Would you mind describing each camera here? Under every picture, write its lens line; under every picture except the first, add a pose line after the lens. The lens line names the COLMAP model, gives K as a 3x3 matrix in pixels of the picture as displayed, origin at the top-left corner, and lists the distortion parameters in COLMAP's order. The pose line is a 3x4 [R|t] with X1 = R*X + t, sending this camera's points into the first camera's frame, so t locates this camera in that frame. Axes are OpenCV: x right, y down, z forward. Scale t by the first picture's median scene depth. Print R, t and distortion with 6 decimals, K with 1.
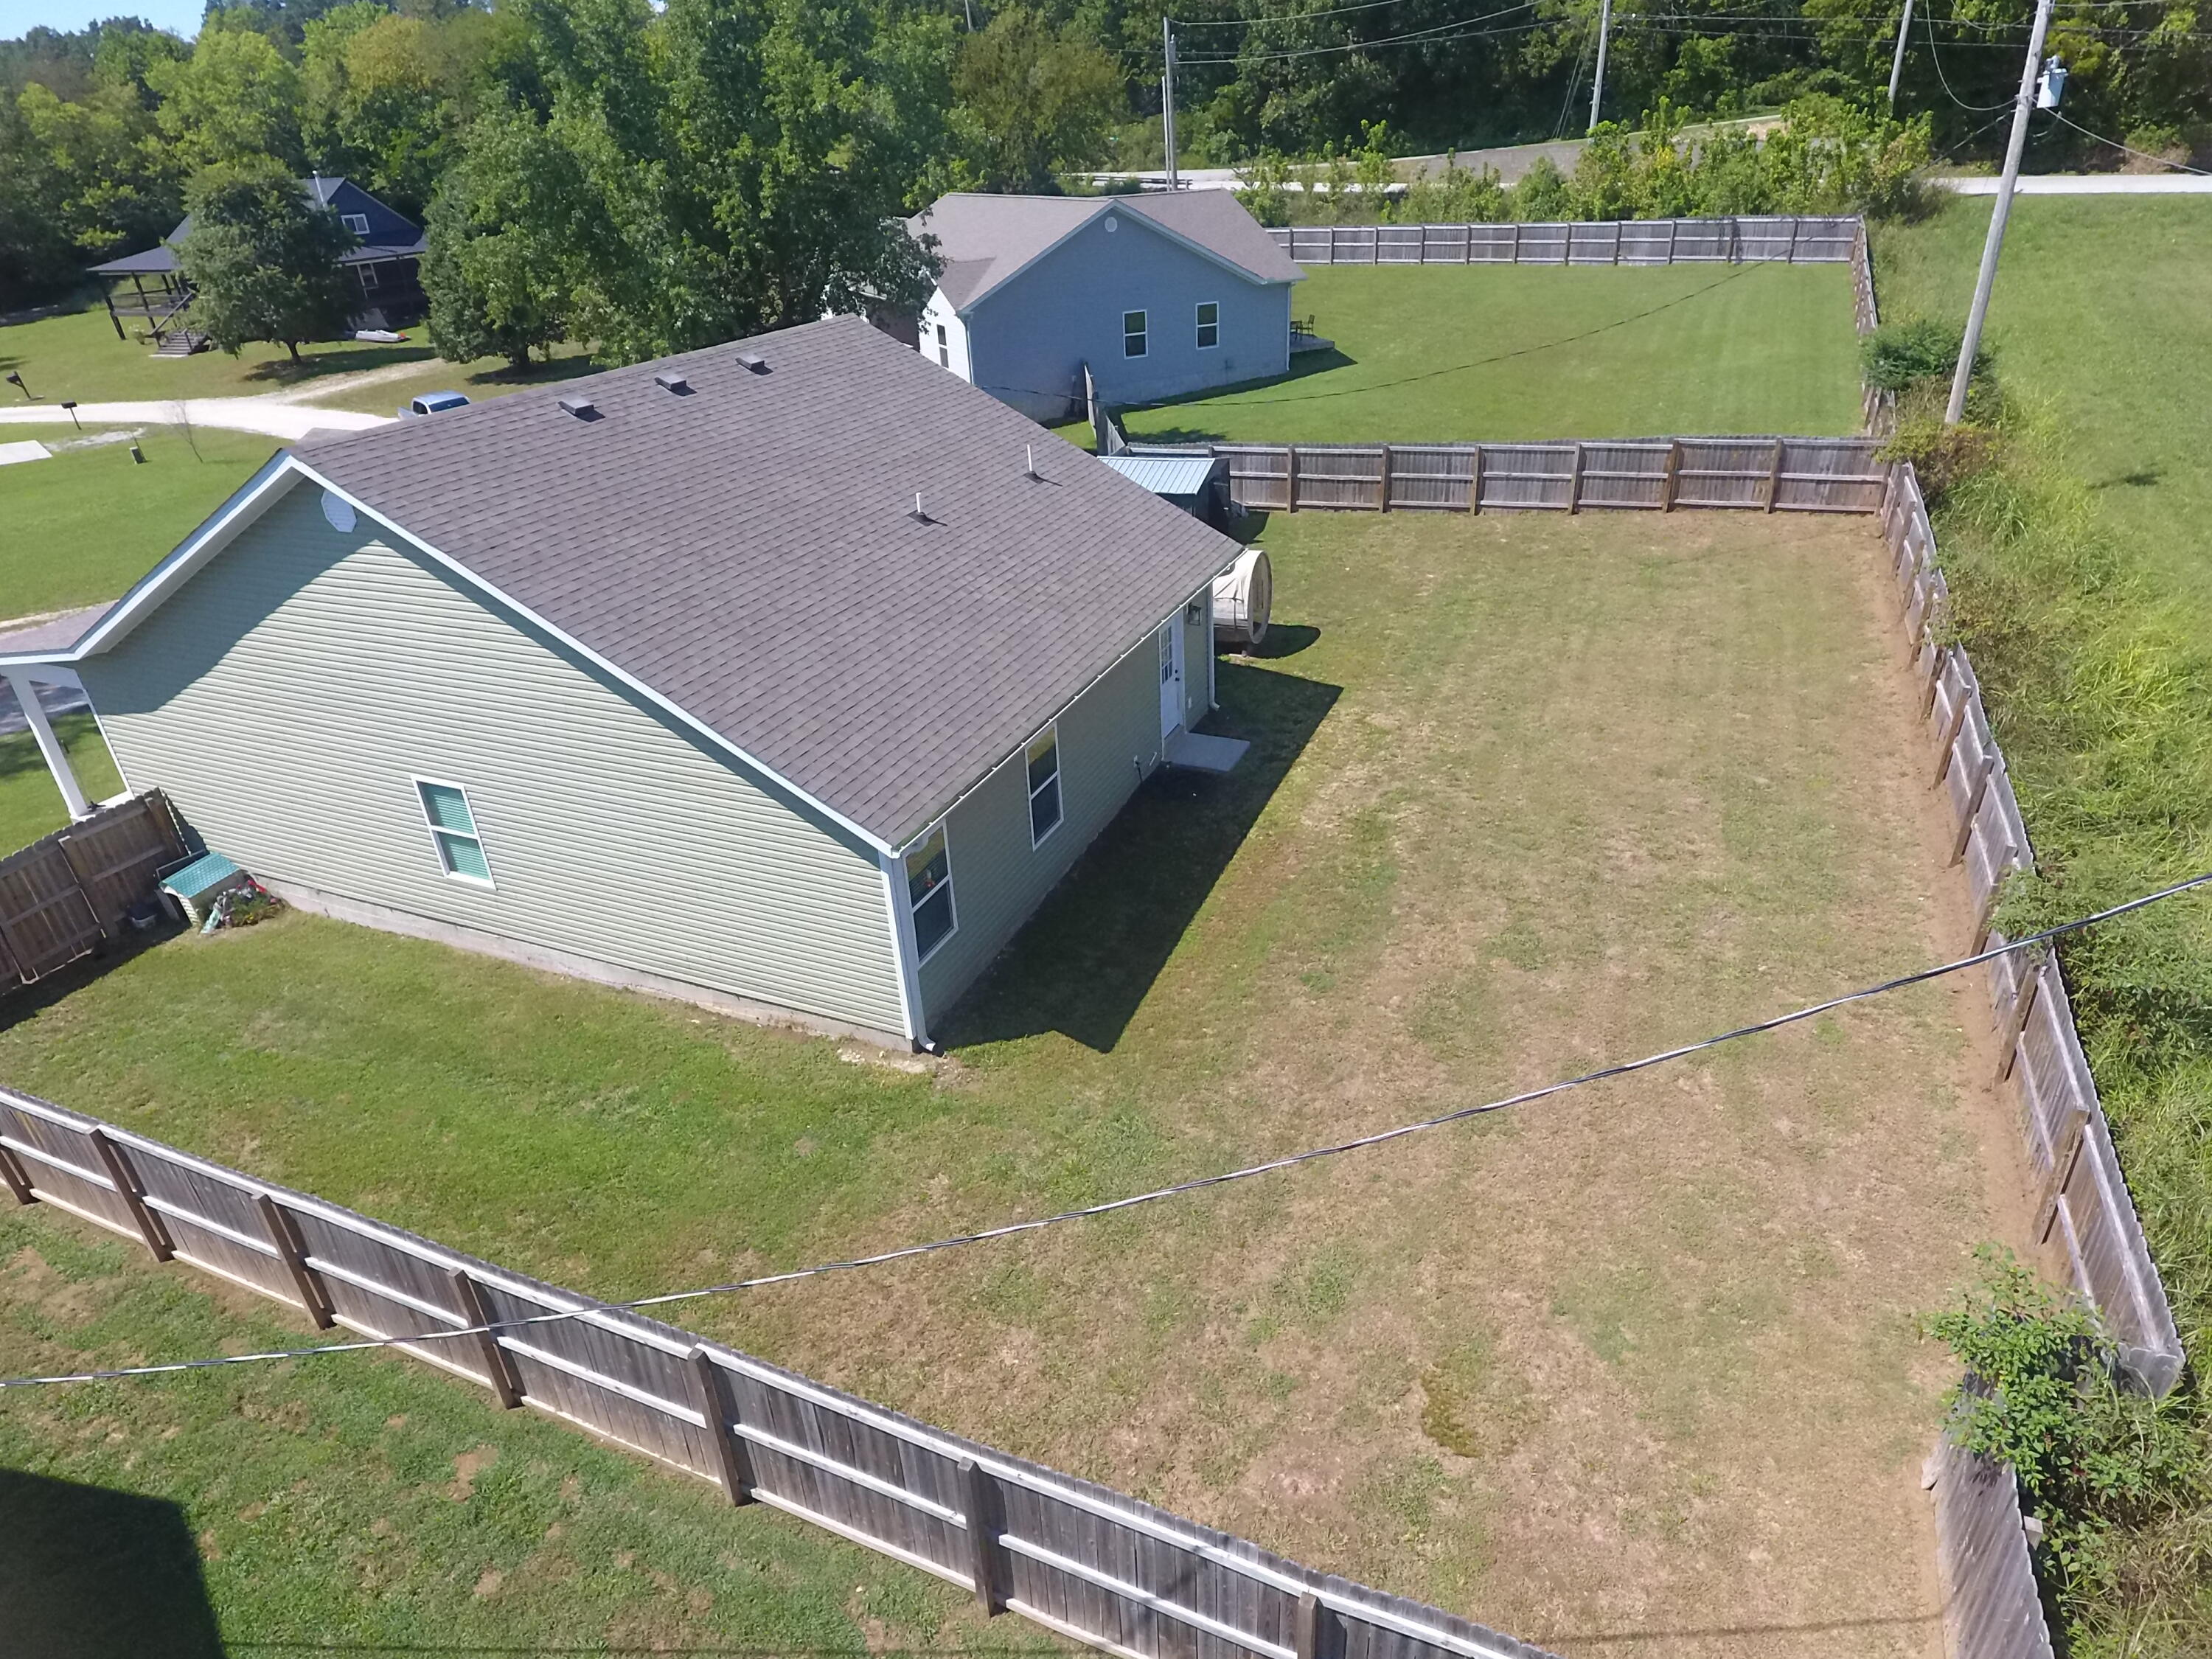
lens RADIAL K [[1294.2, 0, 1116.4], [0, 1294.2, 824.0], [0, 0, 1]] dist [-0.005930, 0.001083]
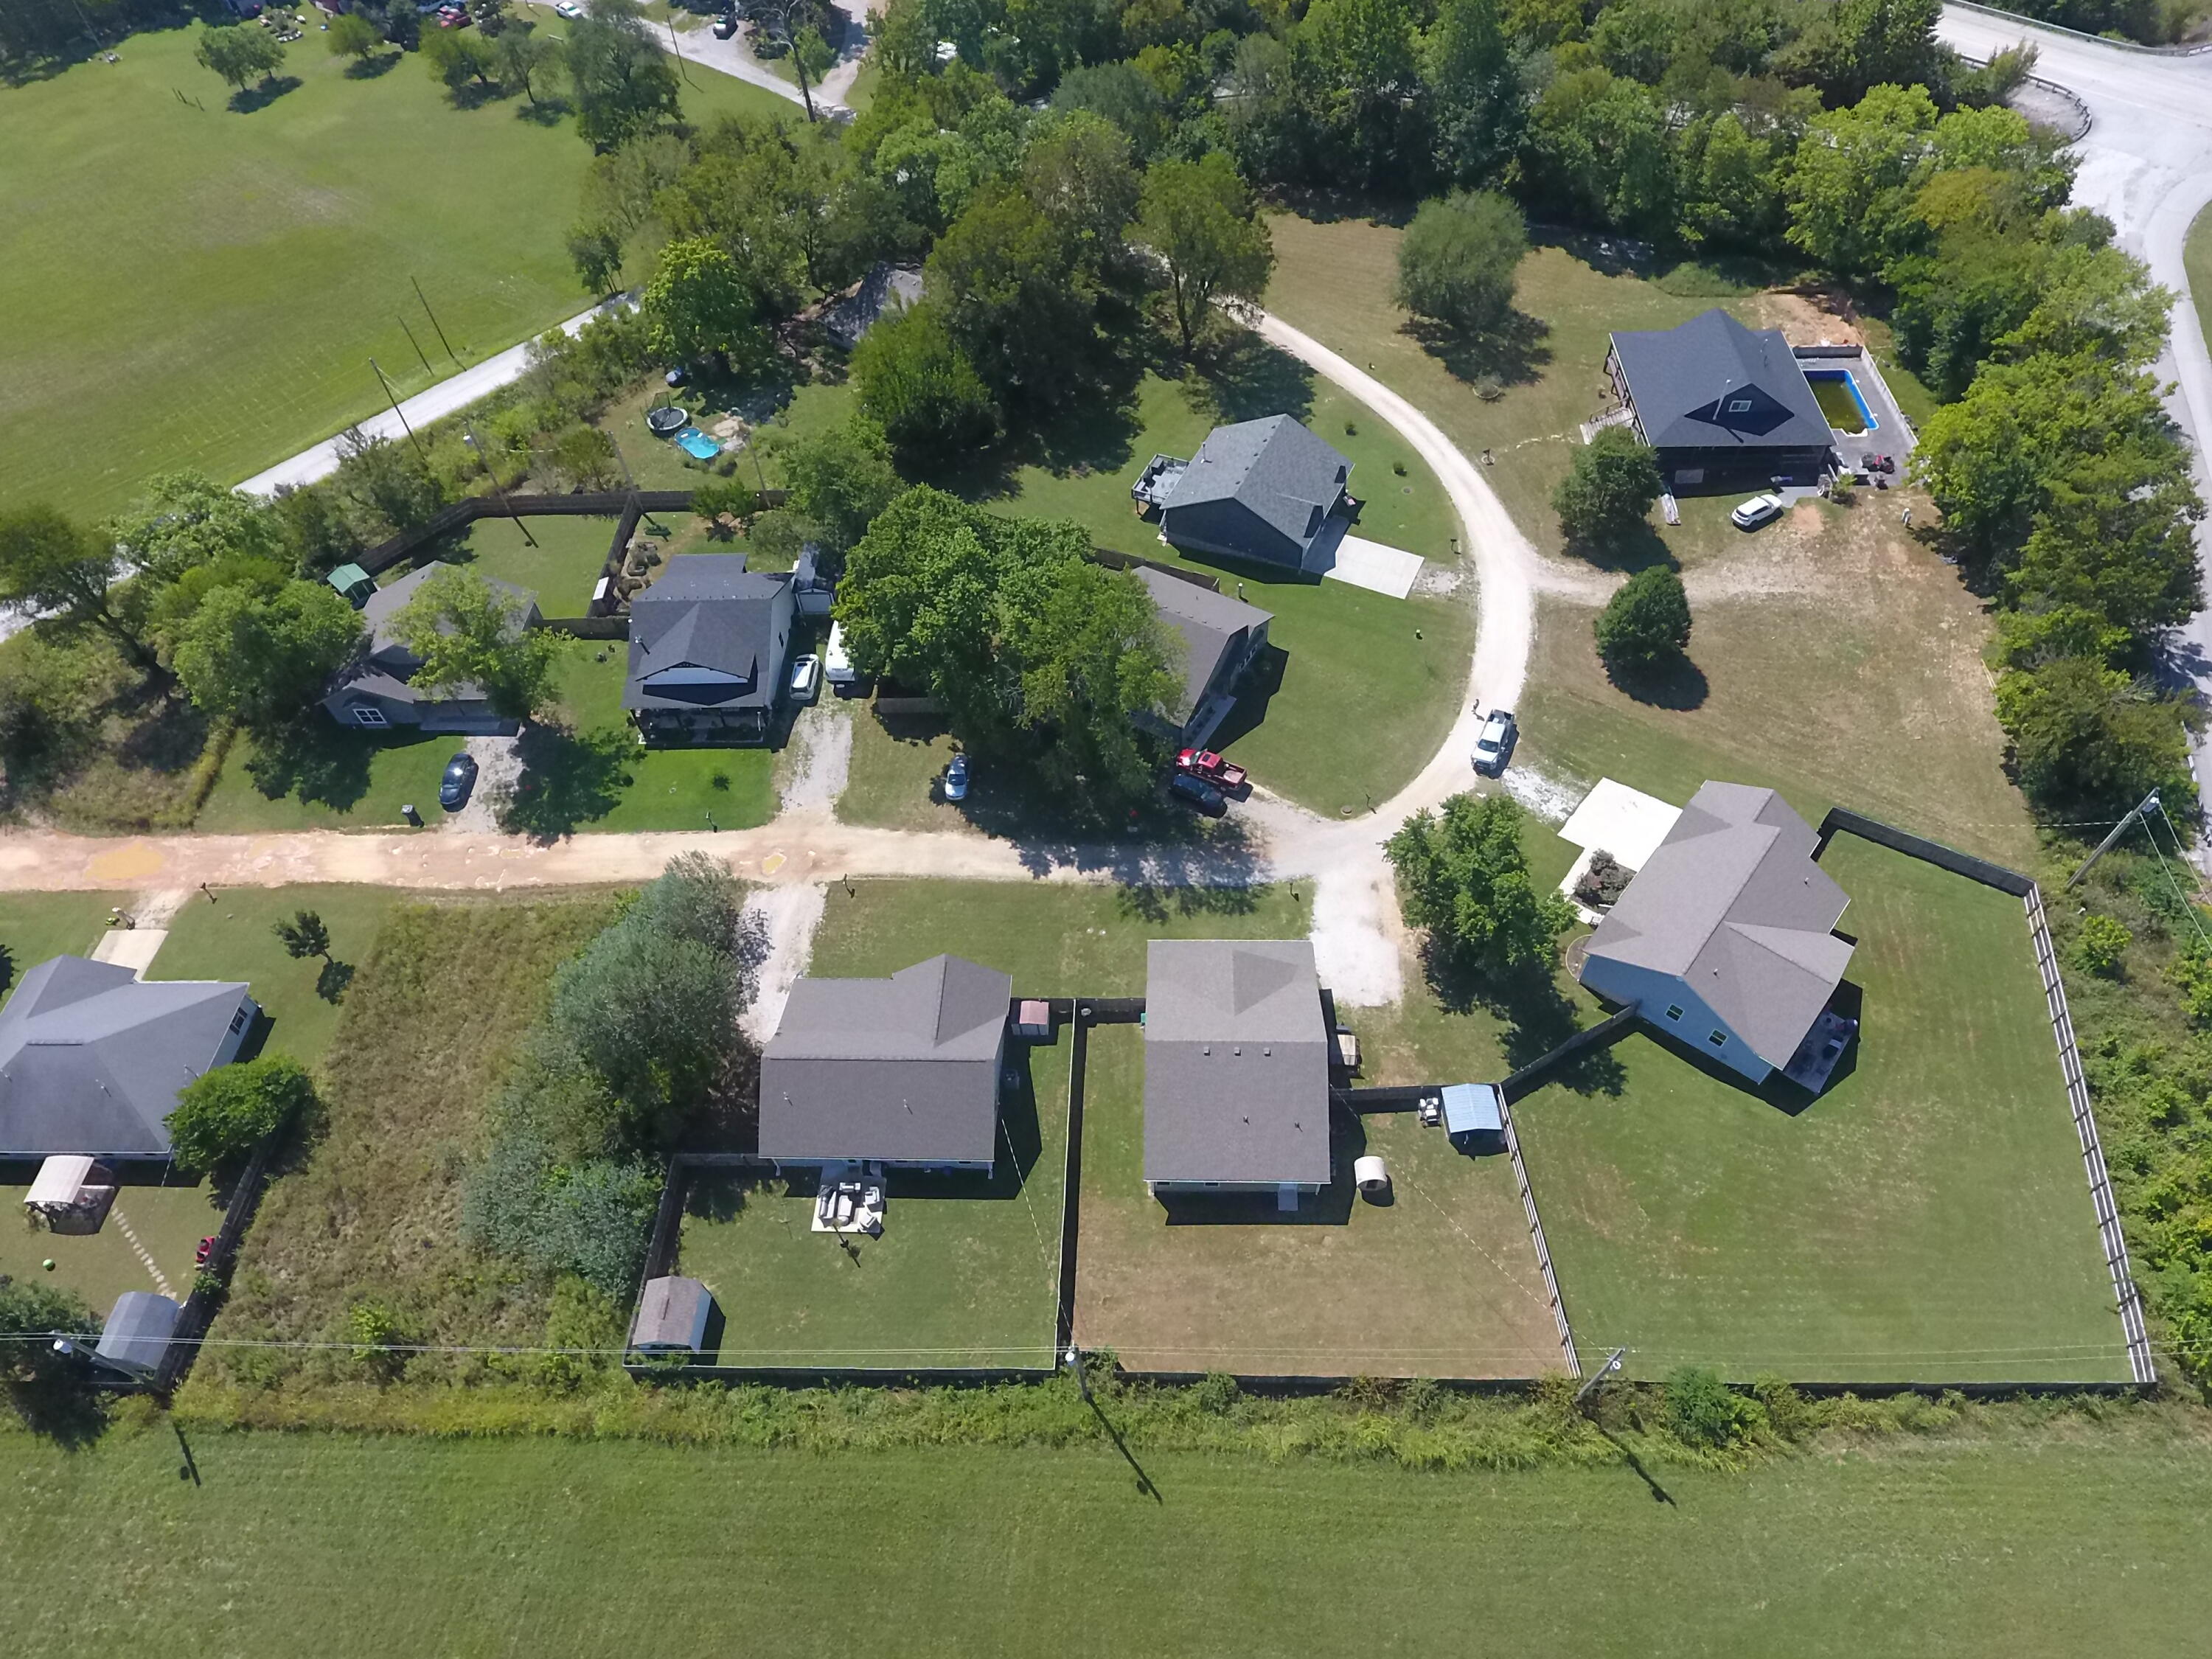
lens RADIAL K [[1294.2, 0, 1116.4], [0, 1294.2, 824.0], [0, 0, 1]] dist [-0.005930, 0.001083]
pose [[0.372092, 0.752943, -0.542793, 1.039970], [-0.420326, 0.658072, 0.624714, -2.753824], [0.827571, -0.004301, 0.561345, -1.412032]]
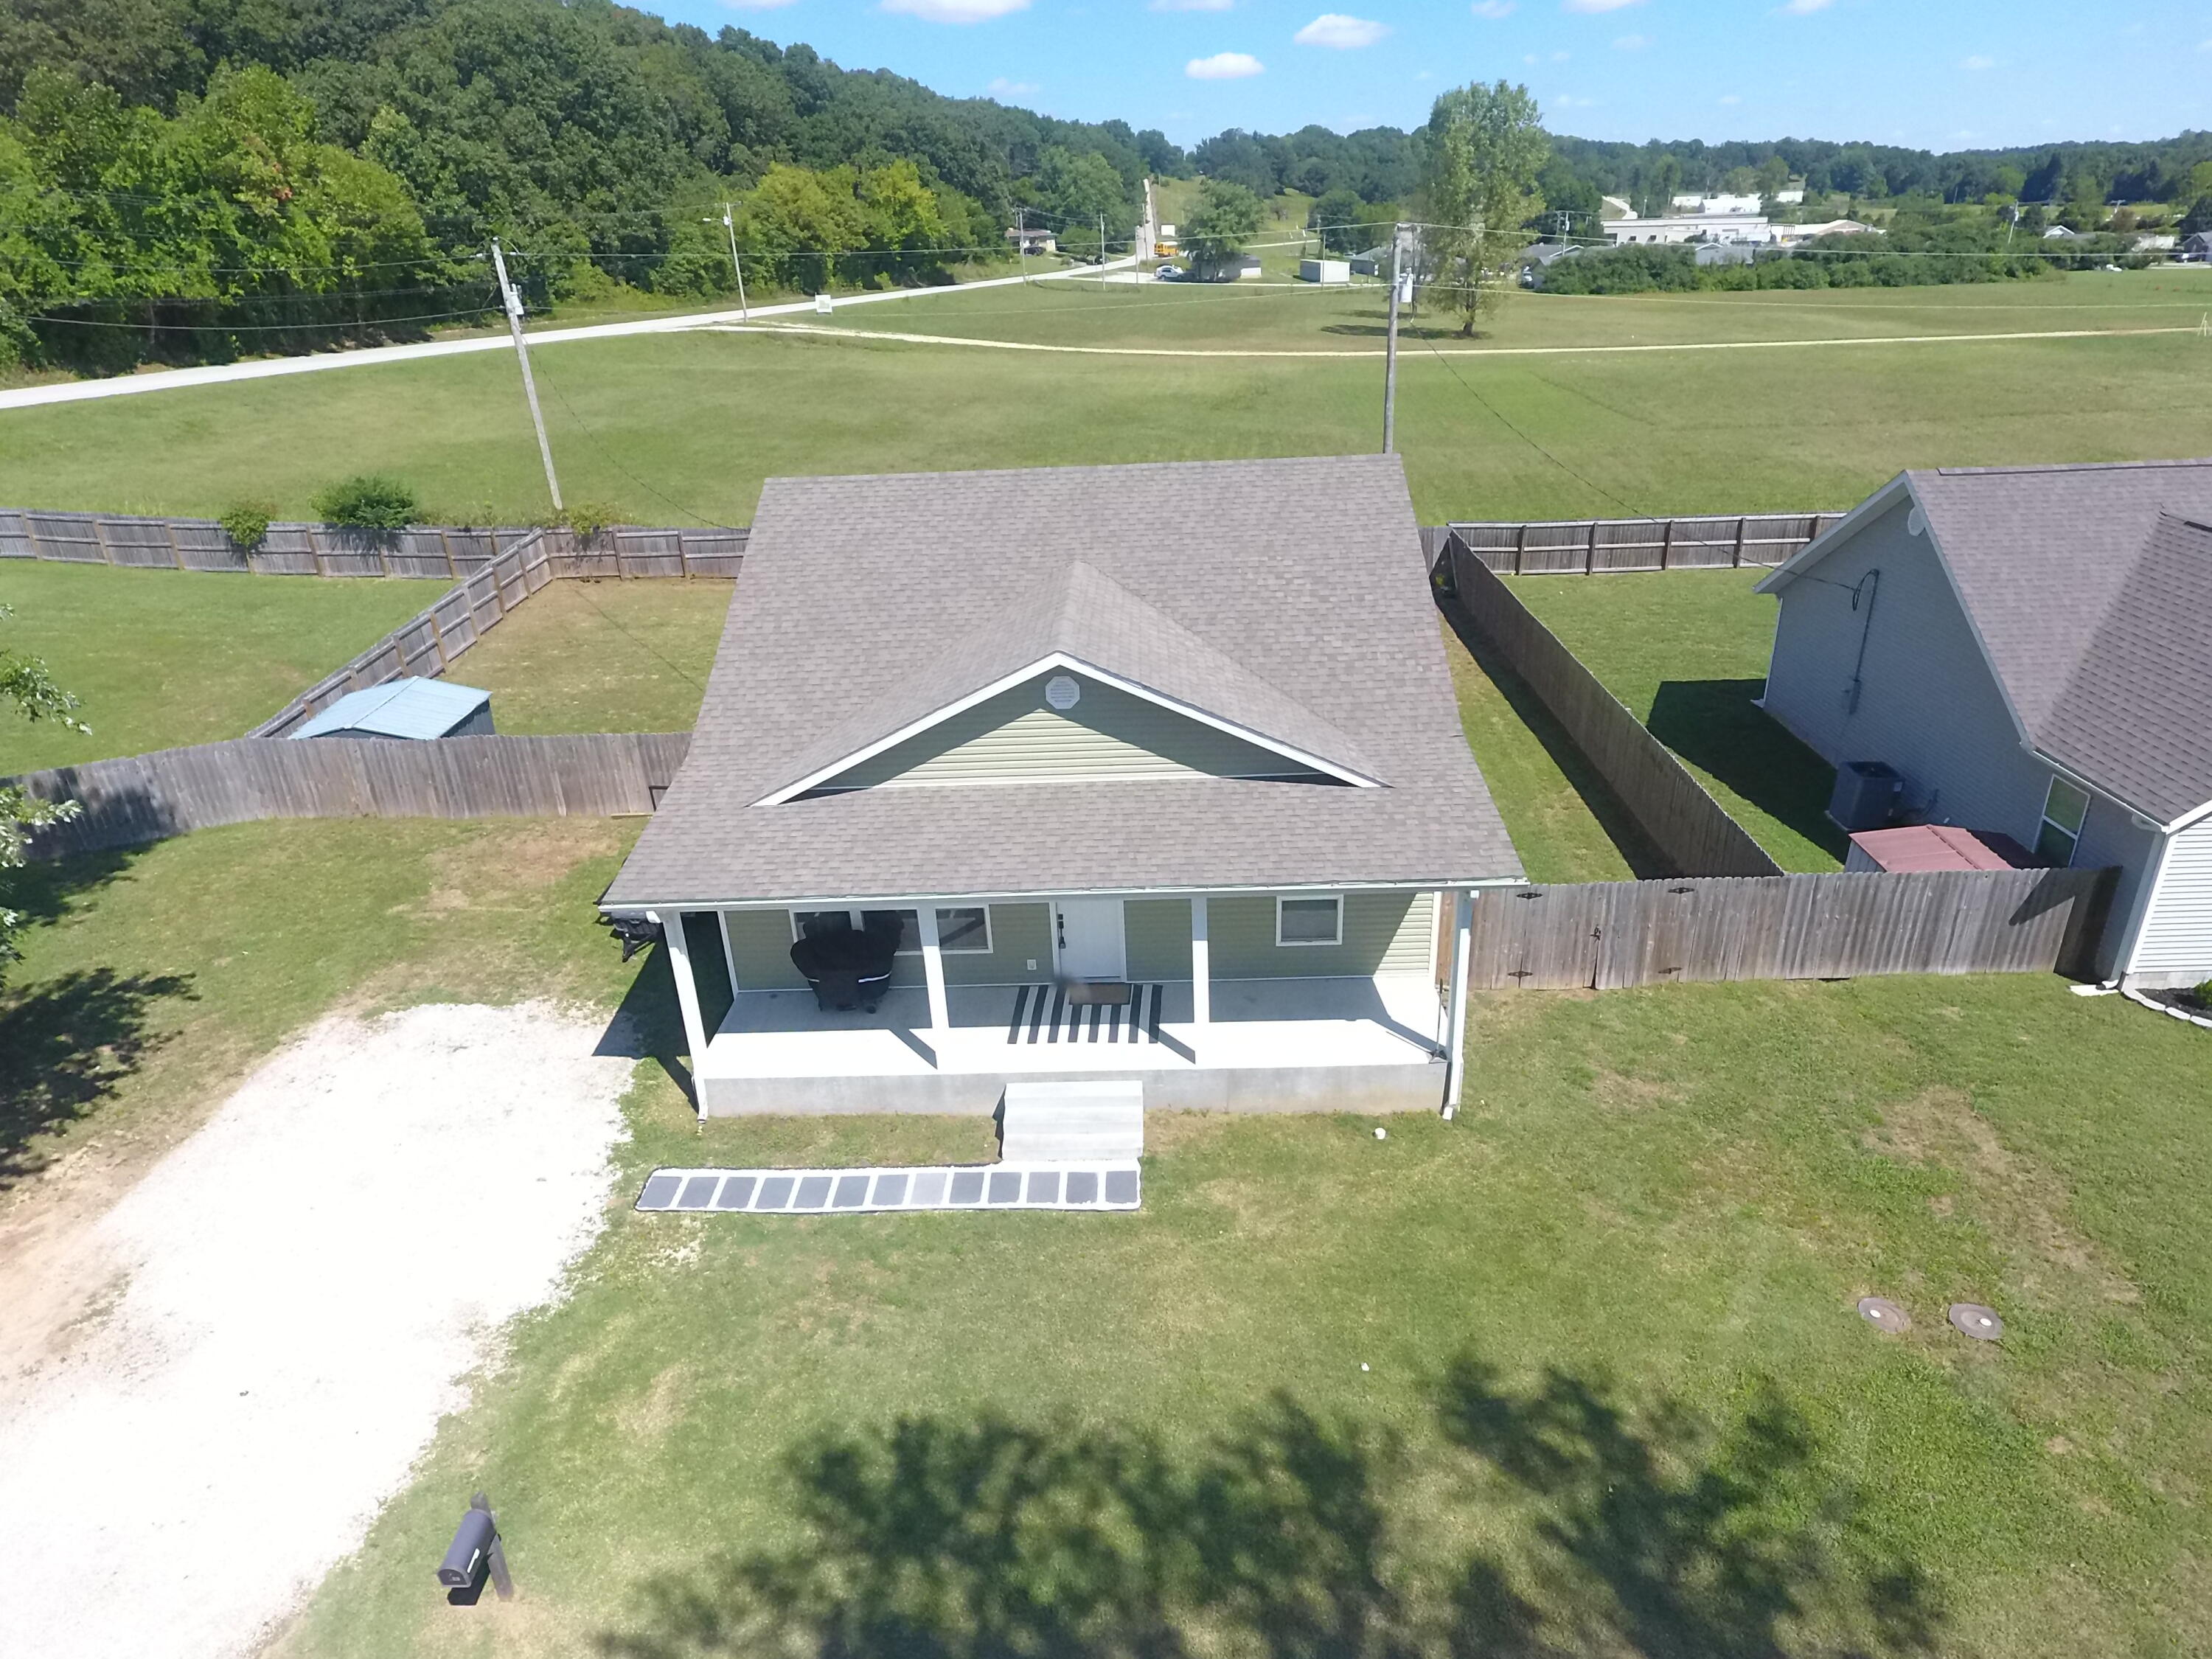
lens RADIAL K [[1294.2, 0, 1116.4], [0, 1294.2, 824.0], [0, 0, 1]] dist [-0.005930, 0.001083]
pose [[-0.389111, -0.320498, 0.863640, -1.293764], [0.486584, 0.724556, 0.488113, -0.573965], [-0.782195, 0.610164, -0.125983, 1.105500]]
